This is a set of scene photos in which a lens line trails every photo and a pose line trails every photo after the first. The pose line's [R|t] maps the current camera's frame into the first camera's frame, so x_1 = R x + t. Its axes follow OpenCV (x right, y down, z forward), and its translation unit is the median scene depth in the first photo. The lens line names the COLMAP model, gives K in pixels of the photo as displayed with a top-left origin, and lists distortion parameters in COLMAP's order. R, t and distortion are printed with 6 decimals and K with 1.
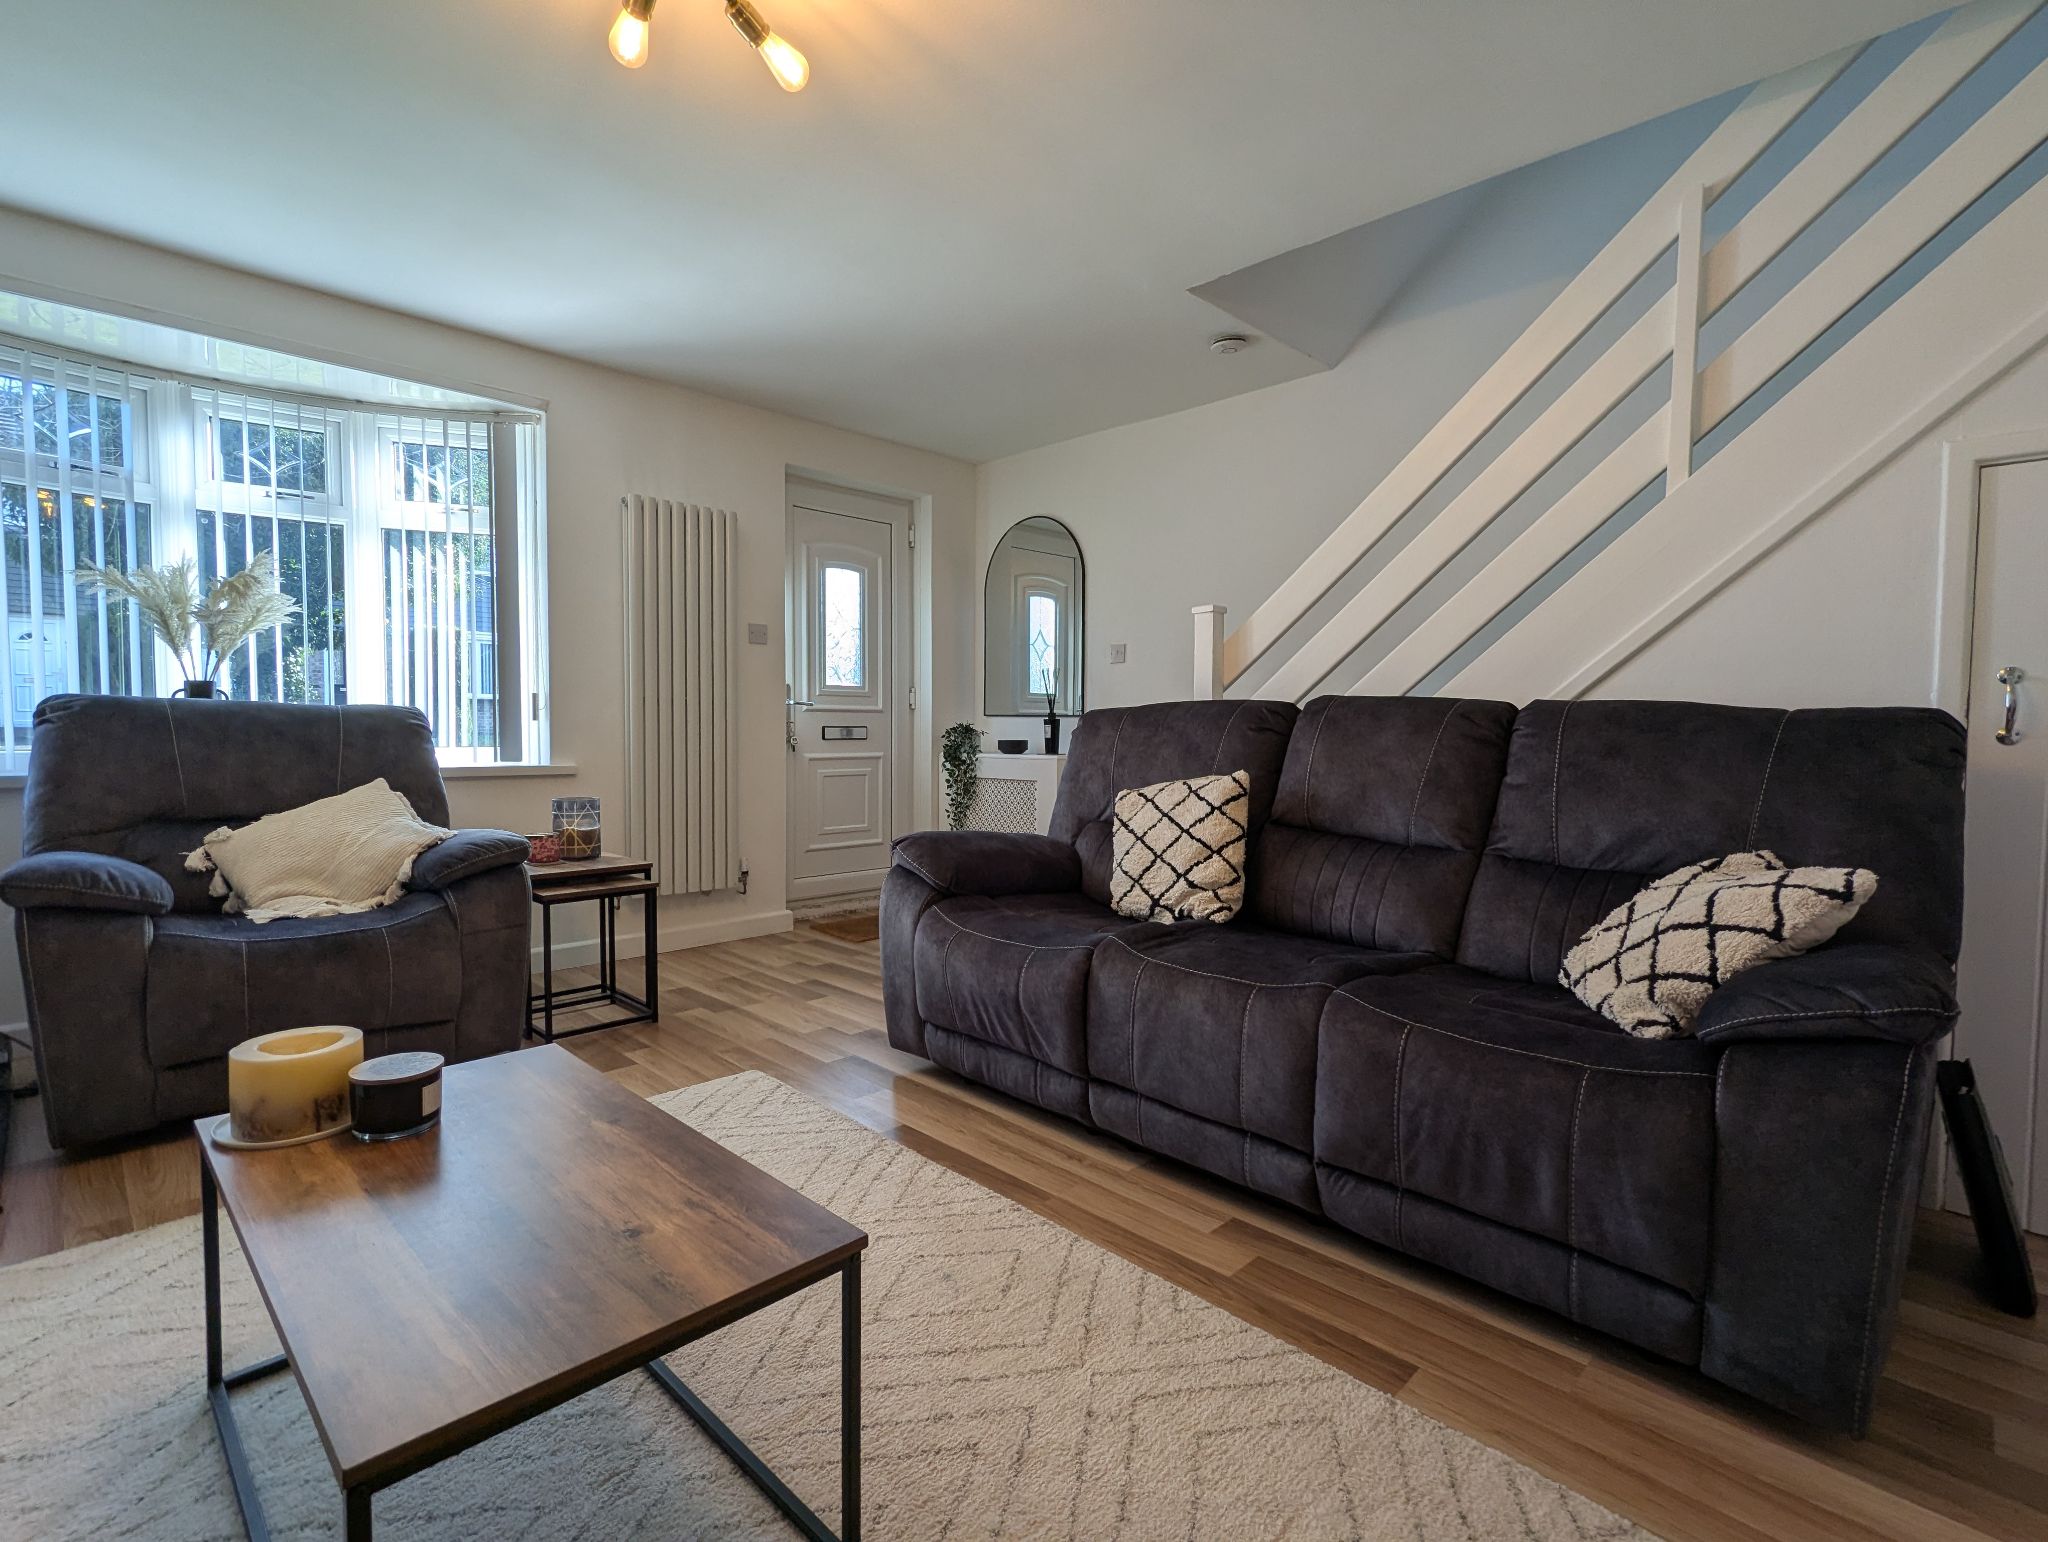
lens RADIAL K [[974.8, 0, 1024.0], [0, 974.8, 771.0], [0, 0, 1]] dist [-0.016006, 0.000001]
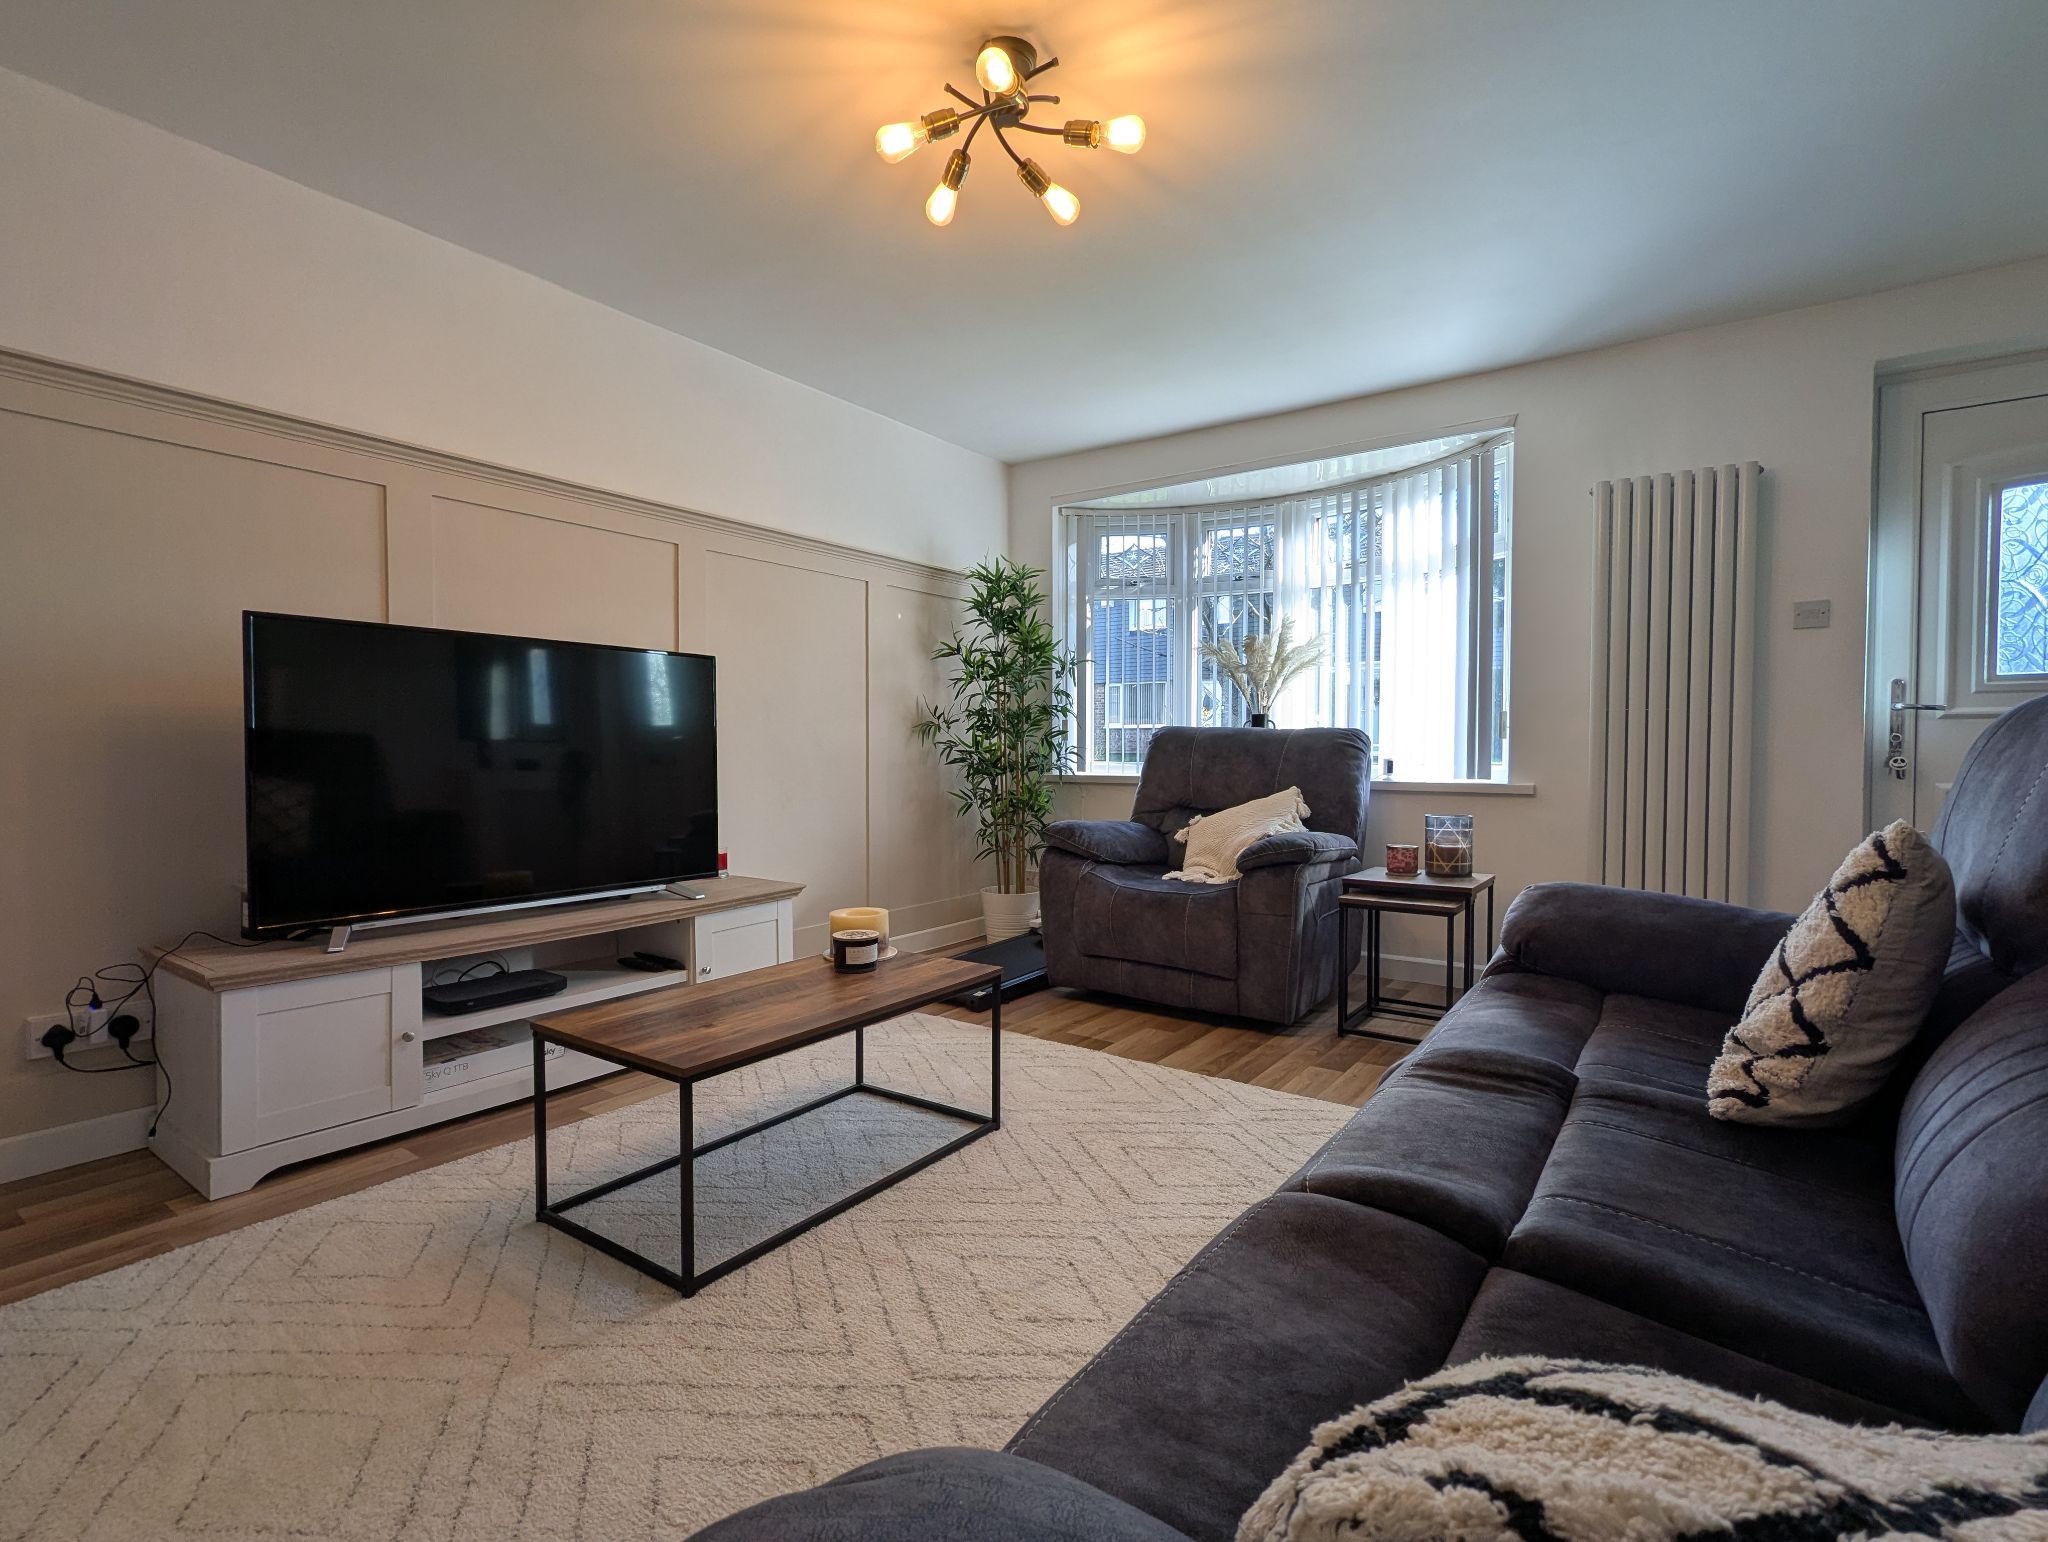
lens RADIAL K [[964.2, 0, 1024.0], [0, 964.2, 771.0], [0, 0, 1]] dist [0.001752, 0.000199]
pose [[0.154494, 0.014270, -0.987891, 0.490963], [-0.041833, 0.999093, 0.007890, -0.007706], [0.987108, 0.040107, 0.154951, 0.442559]]
